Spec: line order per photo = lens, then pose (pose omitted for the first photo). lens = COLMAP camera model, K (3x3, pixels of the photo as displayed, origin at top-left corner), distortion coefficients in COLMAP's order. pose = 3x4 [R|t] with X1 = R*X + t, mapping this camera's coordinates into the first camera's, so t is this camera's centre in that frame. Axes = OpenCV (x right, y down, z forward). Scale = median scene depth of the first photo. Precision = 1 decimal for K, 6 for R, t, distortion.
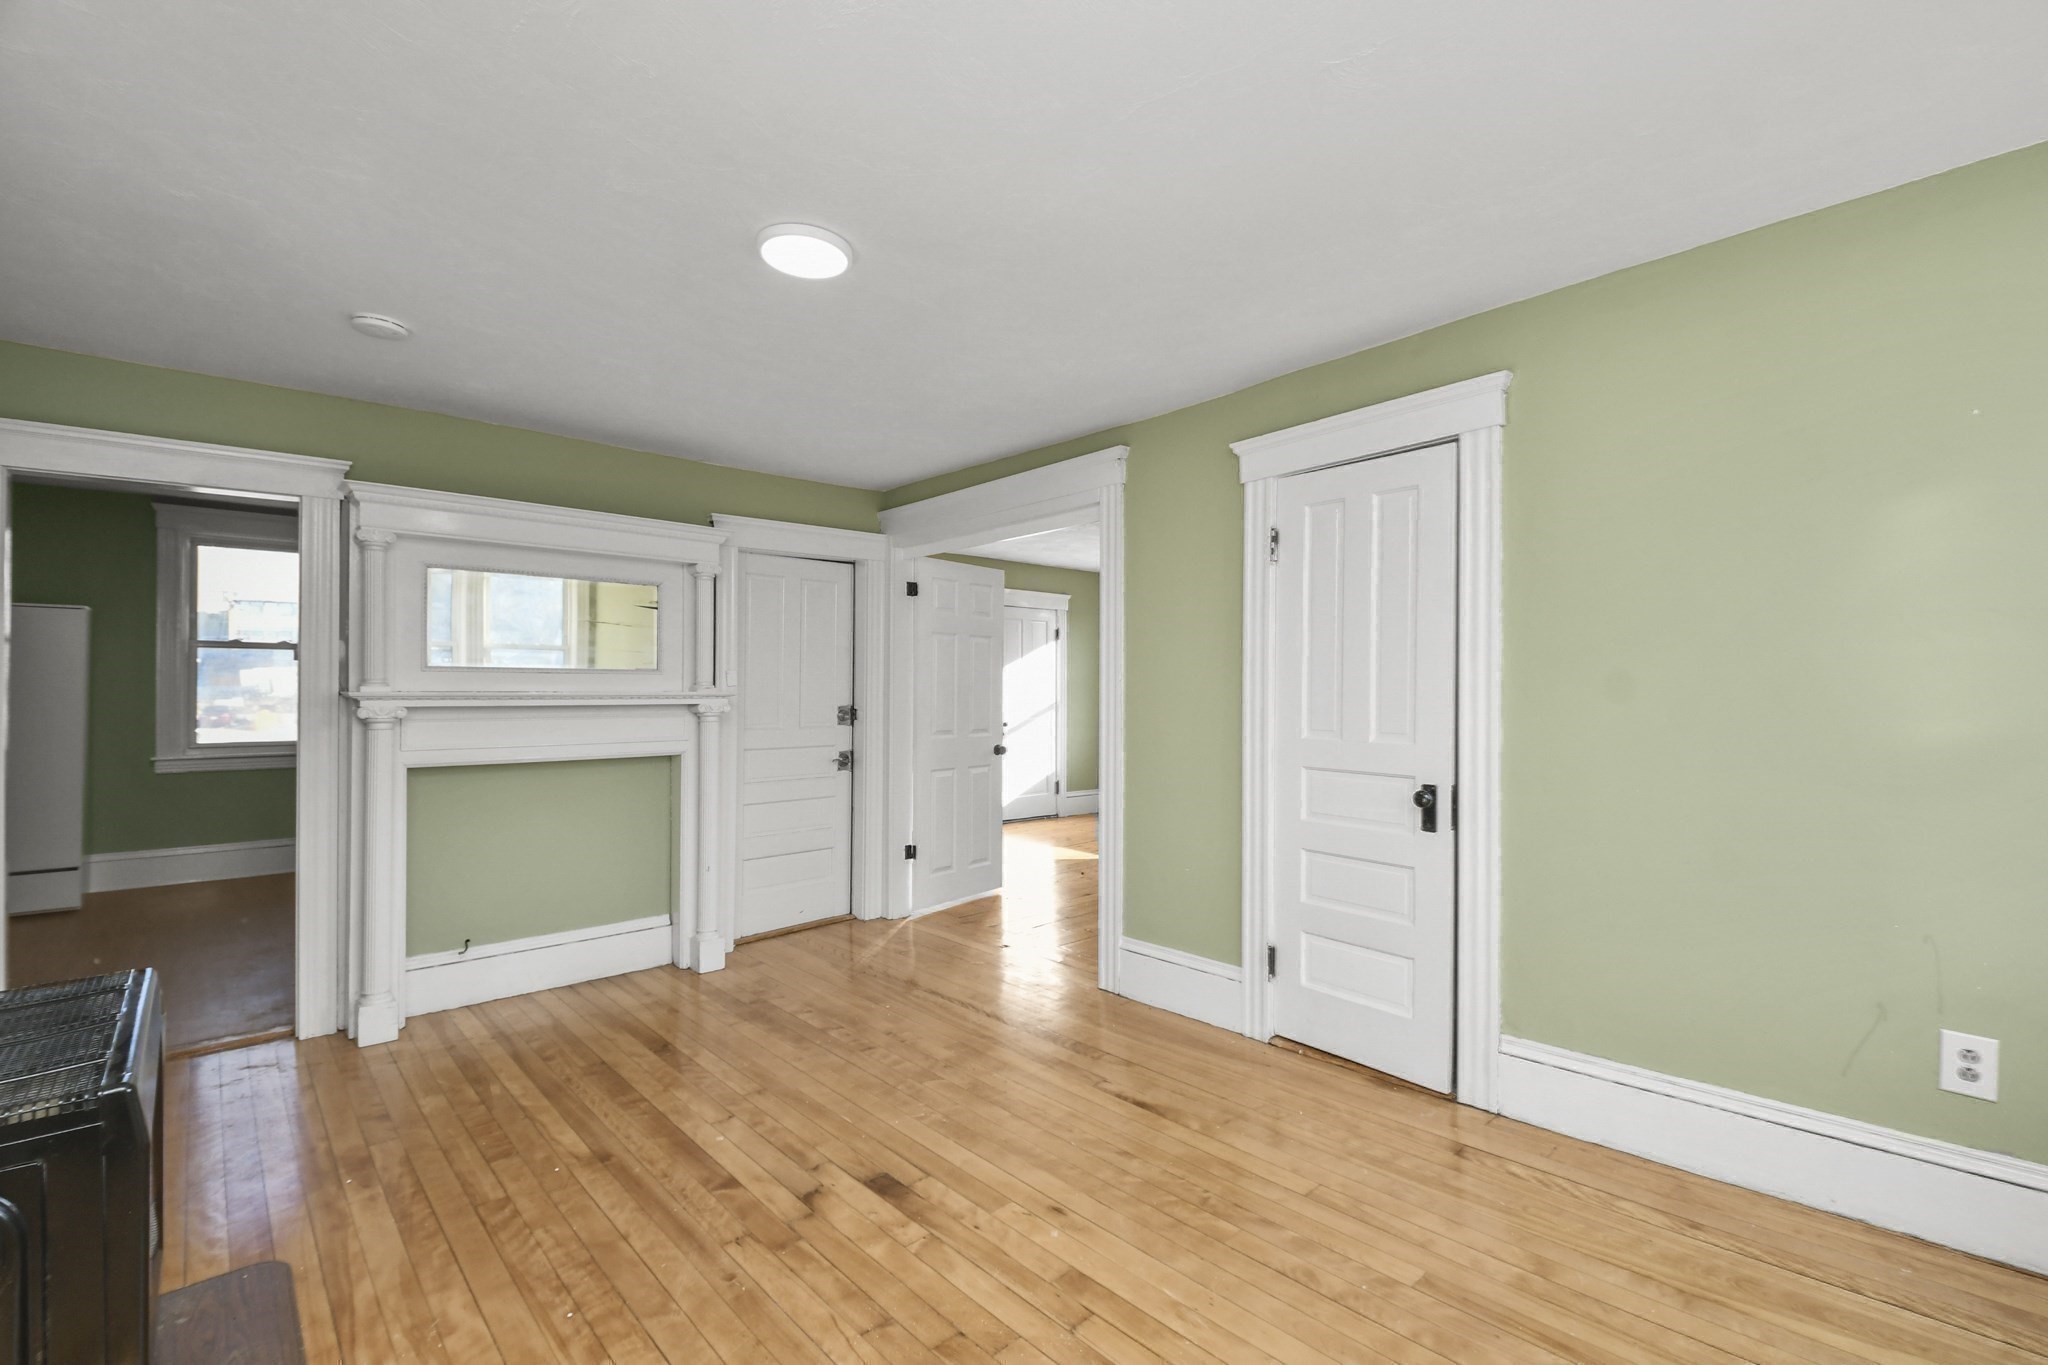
lens RADIAL K [[901.8, 0, 1016.0], [0, 901.8, 686.6], [0, 0, 1]] dist [0.012810, -0.008161]
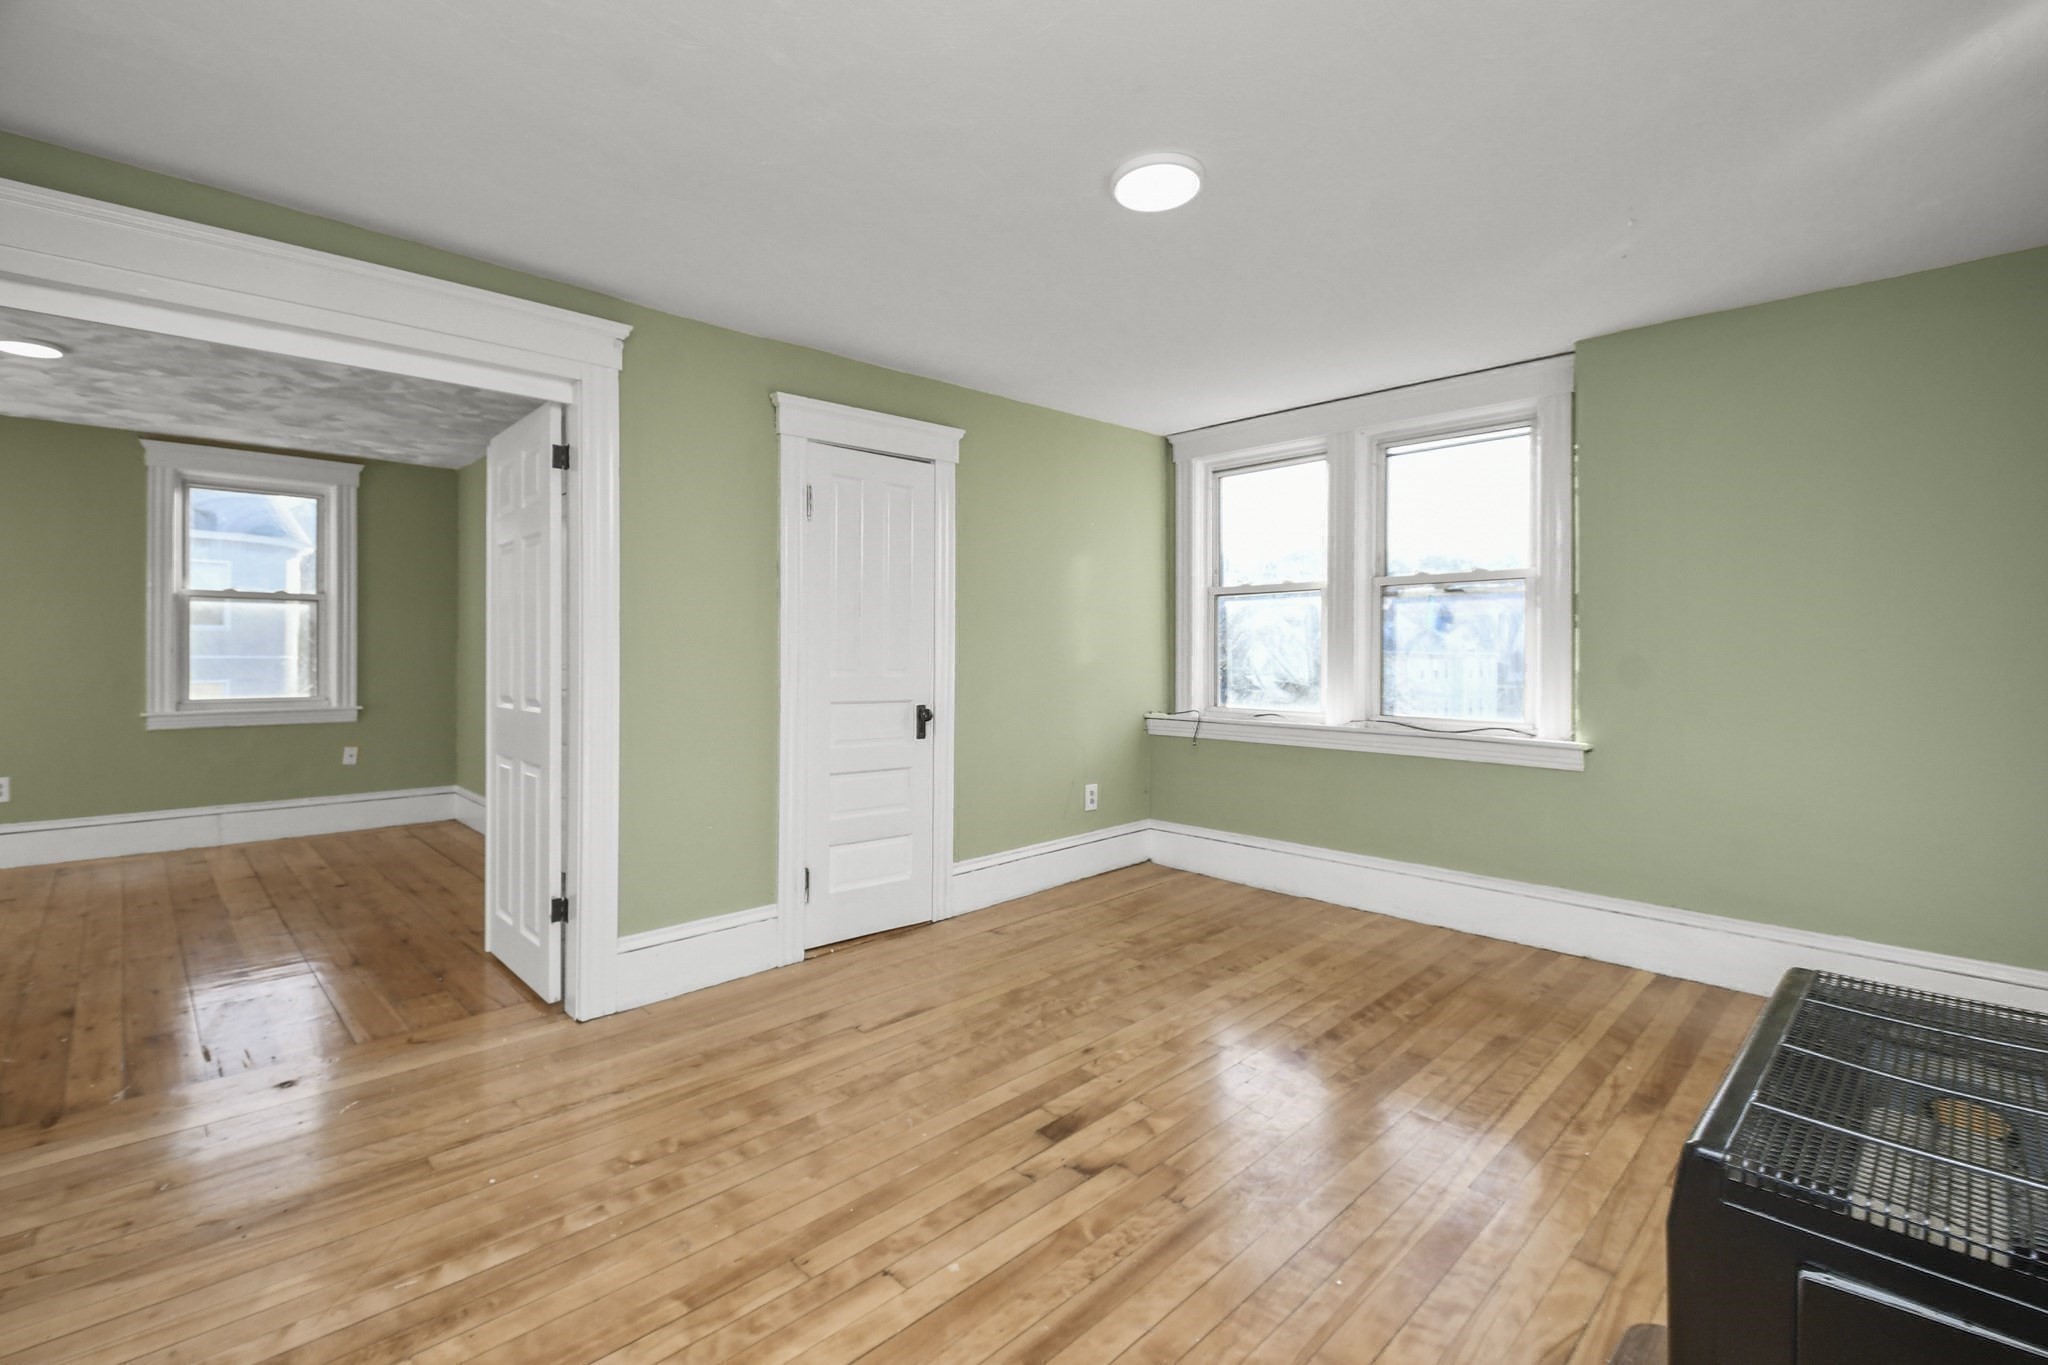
lens RADIAL K [[901.8, 0, 1014.3], [0, 901.8, 661.2], [0, 0, 1]] dist [0.012810, -0.008161]
pose [[-0.035591, -0.001953, 0.999365, -0.900786], [-0.004229, 0.999989, 0.001804, 0.037047], [-0.999357, -0.004162, -0.035599, 0.876297]]
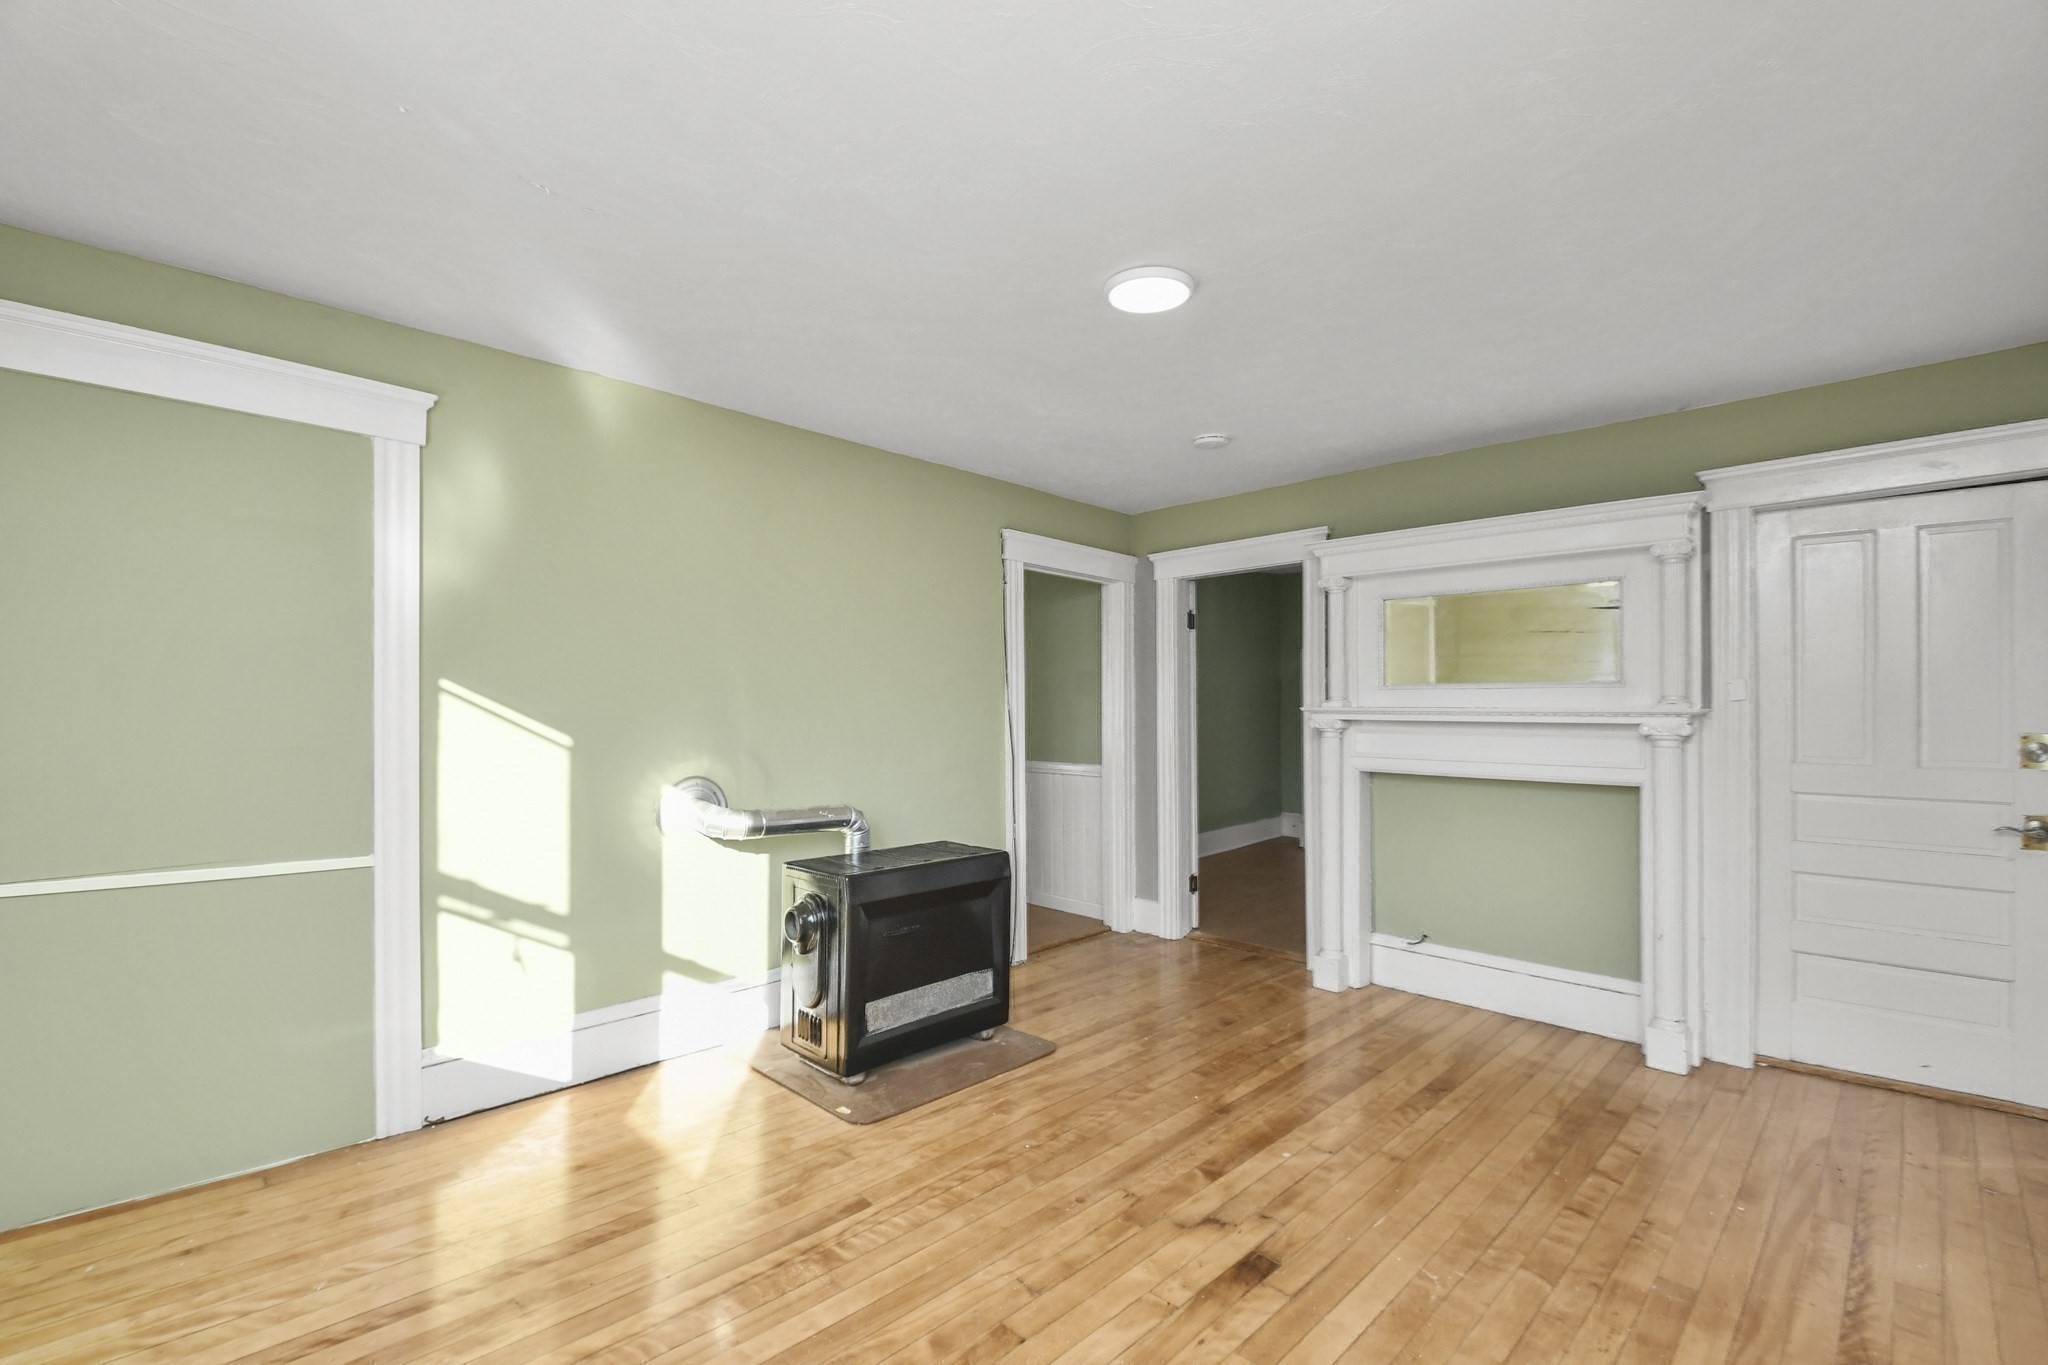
lens RADIAL K [[901.8, 0, 1007.7], [0, 901.8, 694.7], [0, 0, 1]] dist [0.012810, -0.008161]
pose [[0.042427, -0.010189, -0.999048, 0.594222], [0.002199, 0.999947, -0.010105, 0.000450], [0.999097, -0.001768, 0.042448, 0.582423]]
